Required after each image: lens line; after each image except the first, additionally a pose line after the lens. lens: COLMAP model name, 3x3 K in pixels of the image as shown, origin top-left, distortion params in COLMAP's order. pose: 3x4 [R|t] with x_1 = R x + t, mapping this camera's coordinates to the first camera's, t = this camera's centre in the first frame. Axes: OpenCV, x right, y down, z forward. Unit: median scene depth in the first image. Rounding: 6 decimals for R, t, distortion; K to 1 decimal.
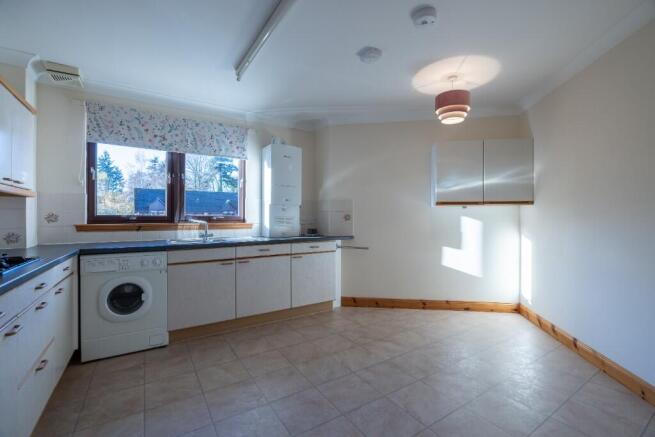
lens RADIAL K [[294.8, 0, 331.2], [0, 294.8, 217.0], [0, 0, 1]] dist [-0.012957, 0.001794]
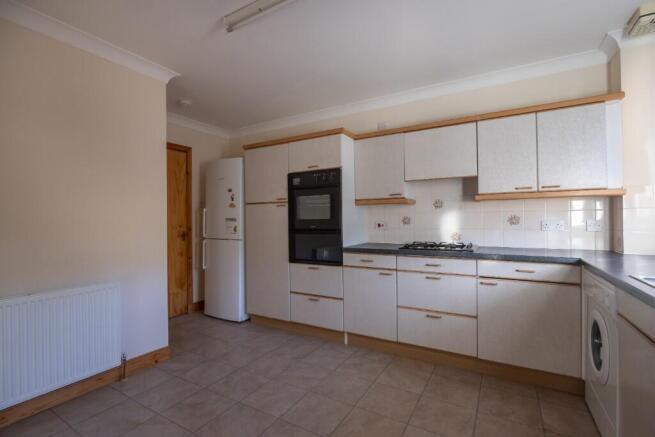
lens RADIAL K [[298.3, 0, 327.4], [0, 298.3, 216.9], [0, 0, 1]] dist [-0.010115, 0.000369]
pose [[-0.897320, 0.007866, -0.441311, 0.106269], [0.012891, 0.999882, -0.008389, -0.006970], [0.441193, -0.013217, -0.897315, 1.105868]]
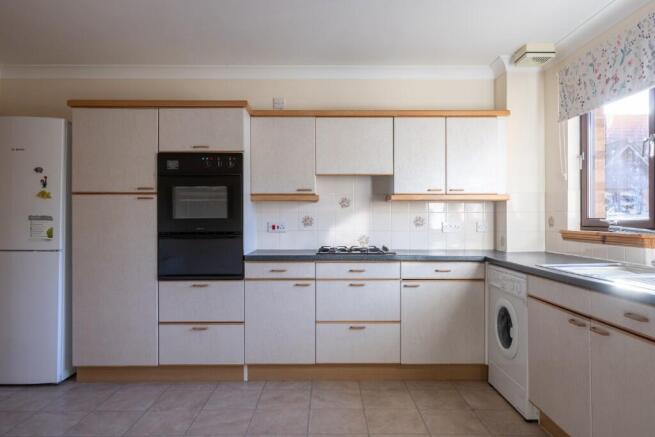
lens RADIAL K [[445.9, 0, 319.9], [0, 445.9, 216.5], [0, 0, 1]] dist [0.002912, -0.001091]
pose [[-0.555225, -0.002664, -0.831696, 0.453648], [0.003196, 0.999981, -0.005336, -0.006761], [0.831694, -0.005621, -0.555206, 1.038177]]
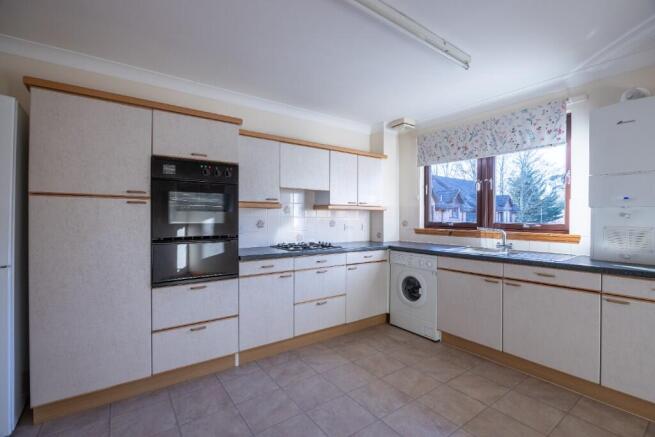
lens RADIAL K [[298.3, 0, 324.2], [0, 298.3, 216.8], [0, 0, 1]] dist [-0.010115, 0.000369]
pose [[0.033141, -0.000177, -0.999451, 0.478795], [-0.001049, 0.999999, -0.000212, -0.026005], [0.999450, 0.001056, 0.033141, 0.483568]]
